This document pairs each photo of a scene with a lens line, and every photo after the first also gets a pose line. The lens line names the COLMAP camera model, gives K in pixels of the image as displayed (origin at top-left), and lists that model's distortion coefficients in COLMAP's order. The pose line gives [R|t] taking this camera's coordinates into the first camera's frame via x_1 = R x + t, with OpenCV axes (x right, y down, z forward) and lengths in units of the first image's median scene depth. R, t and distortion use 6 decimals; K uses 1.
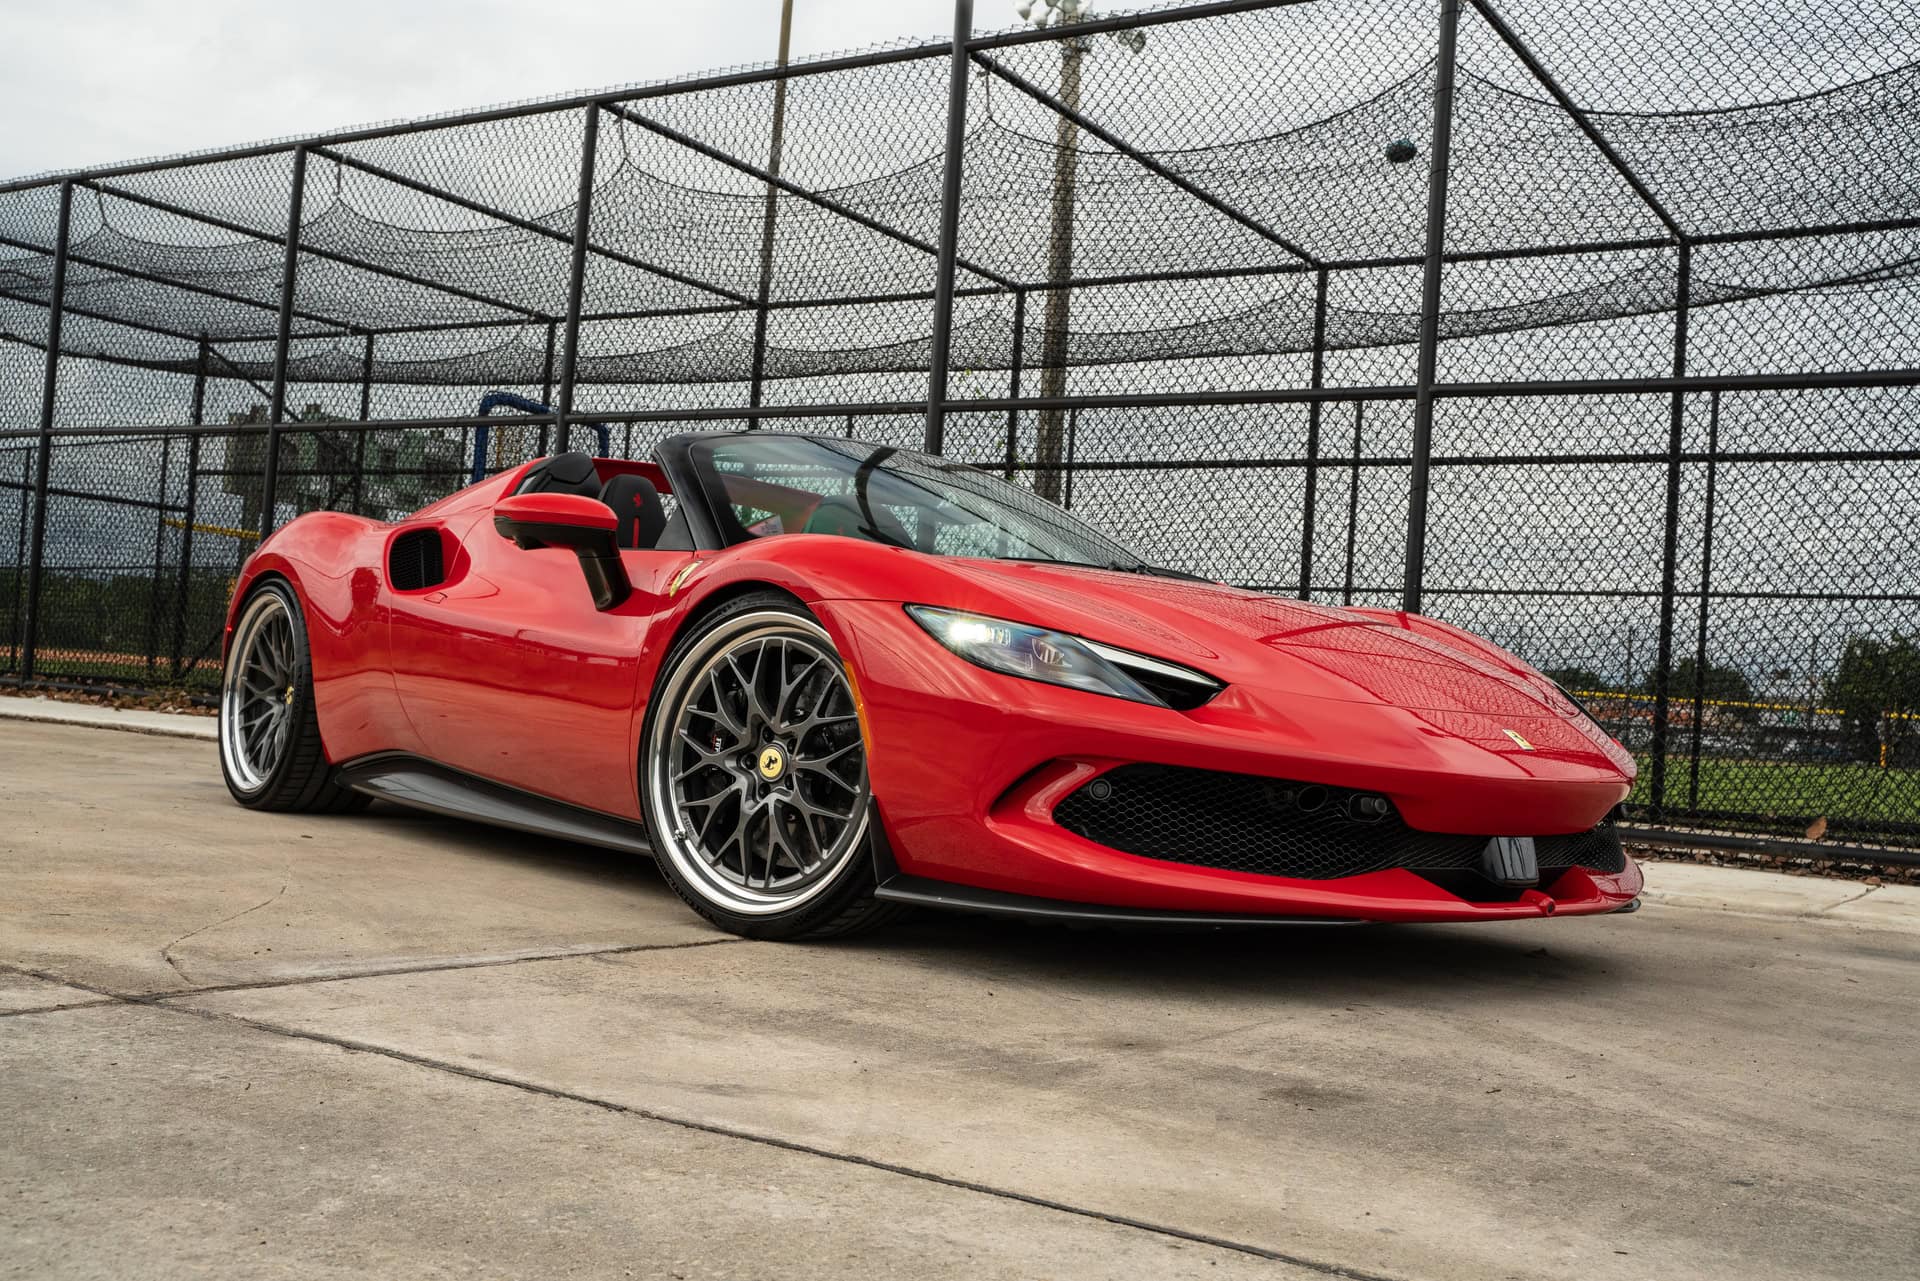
lens RADIAL K [[1866.6, 0, 955.8], [0, 1866.6, 648.7], [0, 0, 1]] dist [-0.017615, 0.000000]
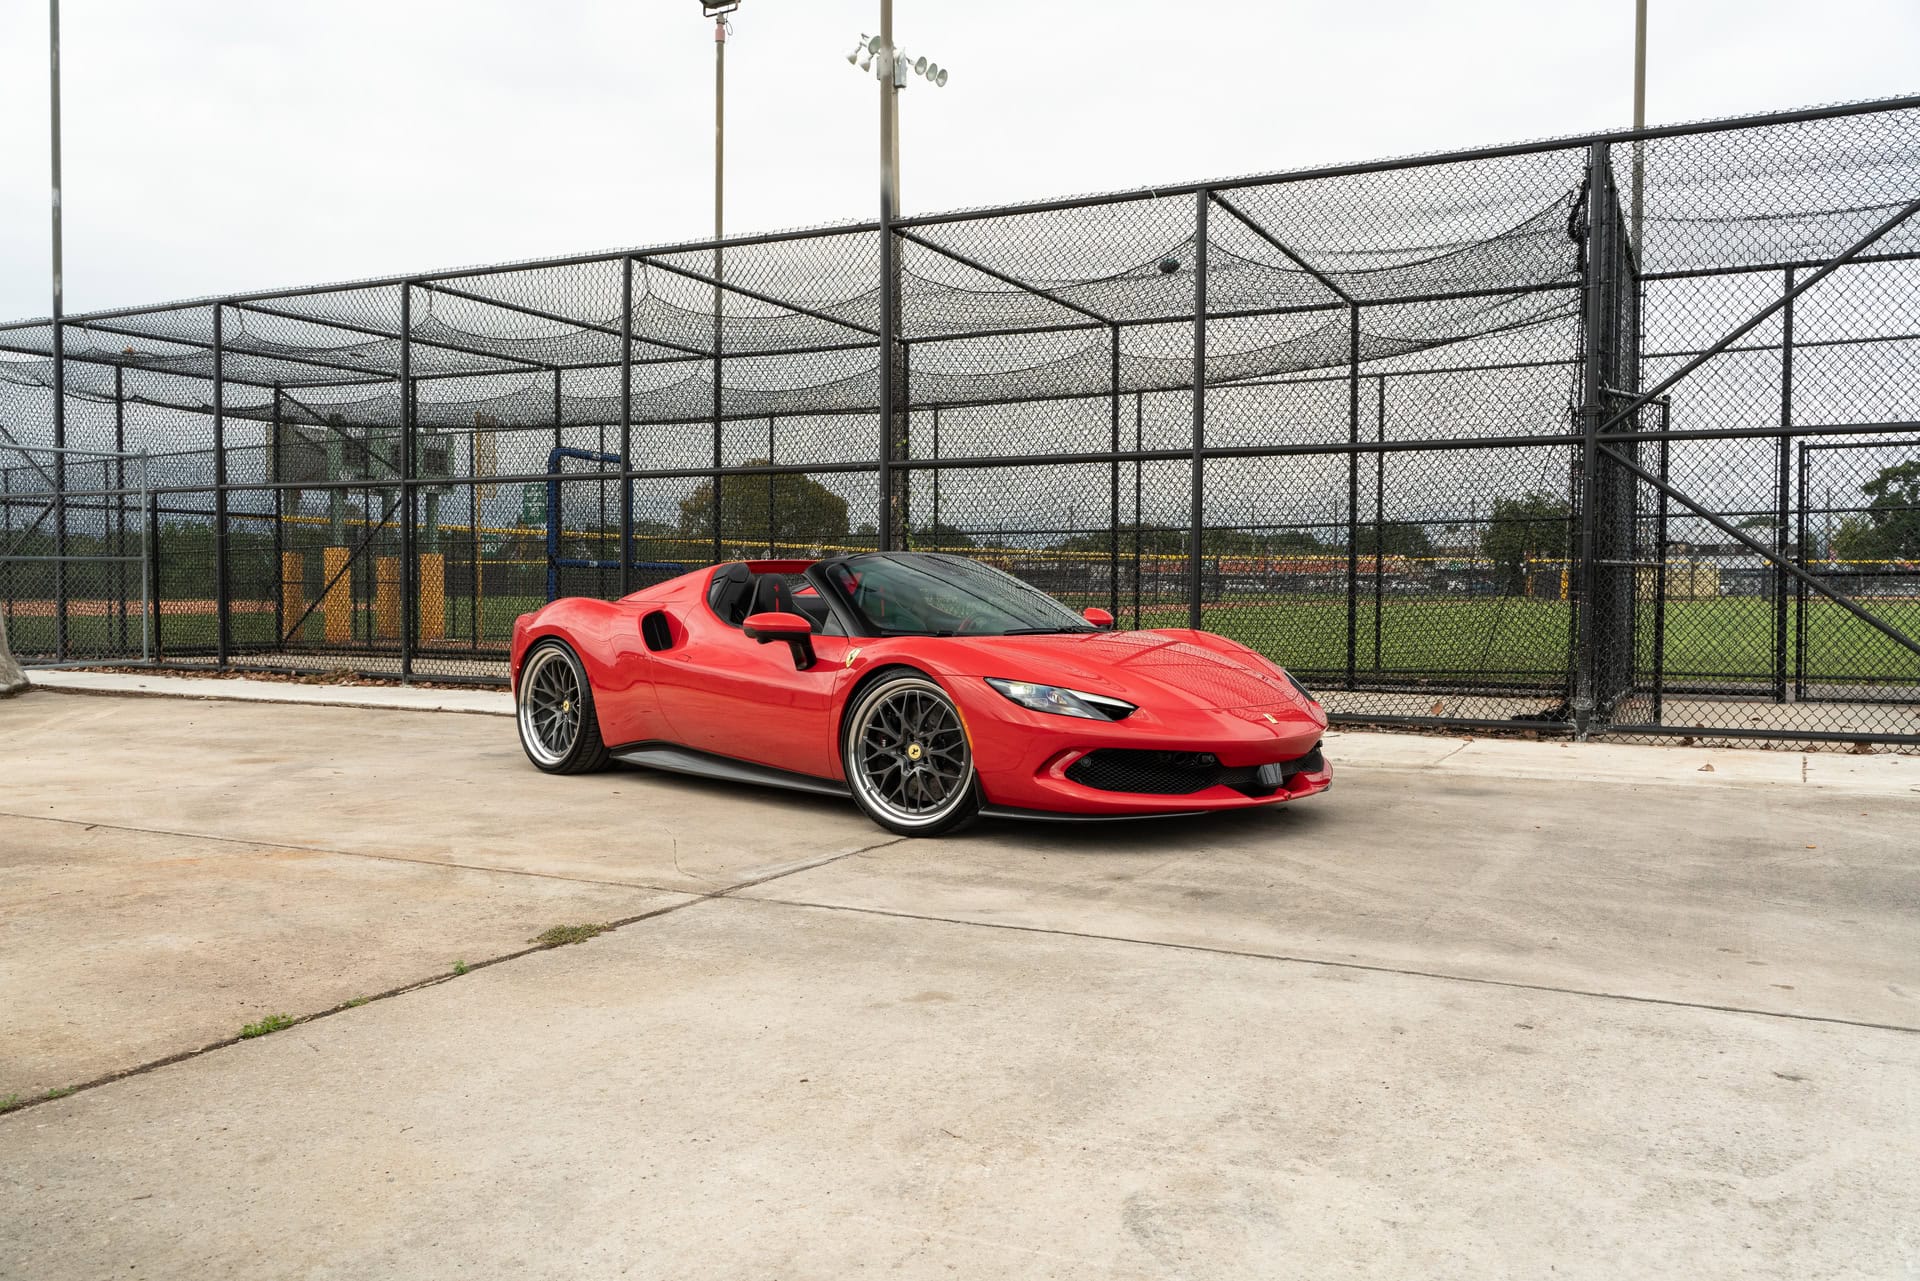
lens RADIAL K [[1510.3, 0, 957.2], [0, 1510.3, 635.0], [0, 0, 1]] dist [0.008191, -0.002917]
pose [[0.993048, -0.065759, 0.097633, -0.198881], [0.059224, 0.995900, 0.068385, -0.170578], [-0.101730, -0.062127, 0.992870, -0.618522]]
